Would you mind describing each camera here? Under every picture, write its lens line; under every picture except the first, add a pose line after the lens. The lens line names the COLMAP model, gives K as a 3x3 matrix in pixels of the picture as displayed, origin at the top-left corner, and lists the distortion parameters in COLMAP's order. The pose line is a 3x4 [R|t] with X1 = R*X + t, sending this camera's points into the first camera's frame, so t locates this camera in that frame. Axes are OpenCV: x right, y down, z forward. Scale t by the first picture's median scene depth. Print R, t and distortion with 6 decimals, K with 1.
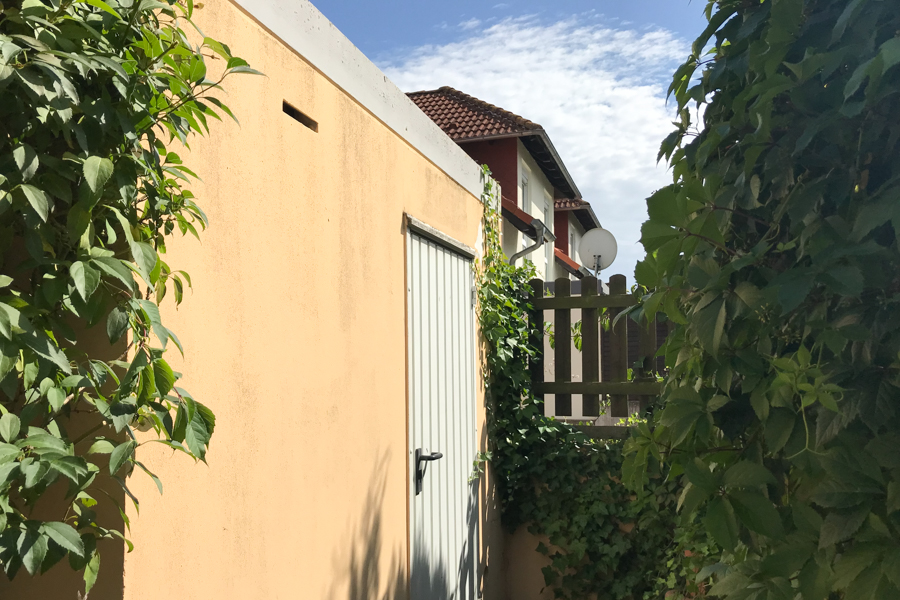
lens RADIAL K [[750.9, 0, 446.3], [0, 750.9, 302.8], [0, 0, 1]] dist [0.016519, -0.067100]
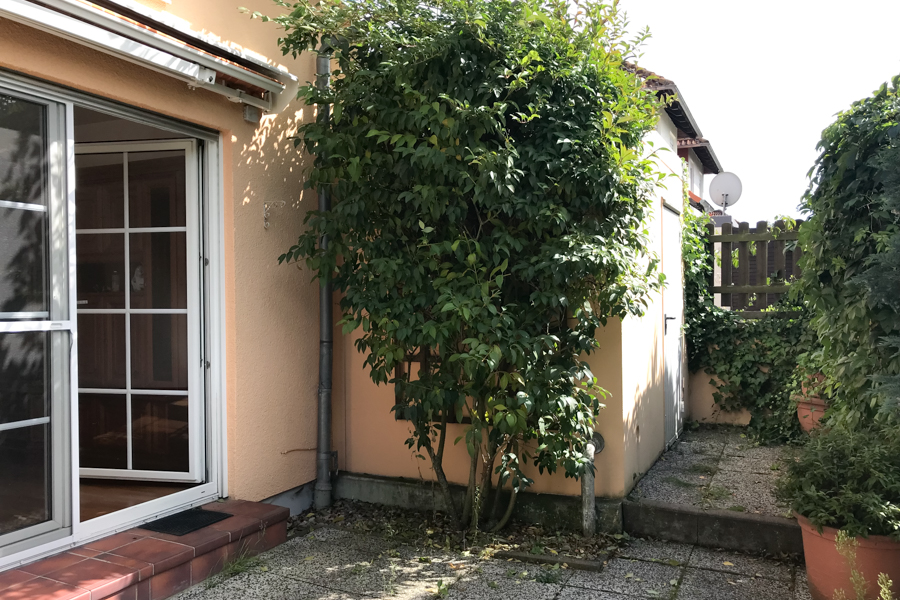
lens RADIAL K [[750.9, 0, 453.0], [0, 750.9, 299.5], [0, 0, 1]] dist [0.016519, -0.067100]
pose [[0.993097, -0.001748, -0.117286, -0.266267], [0.012349, 0.995890, 0.089725, -0.023358], [0.116647, -0.090554, 0.989037, -0.767564]]
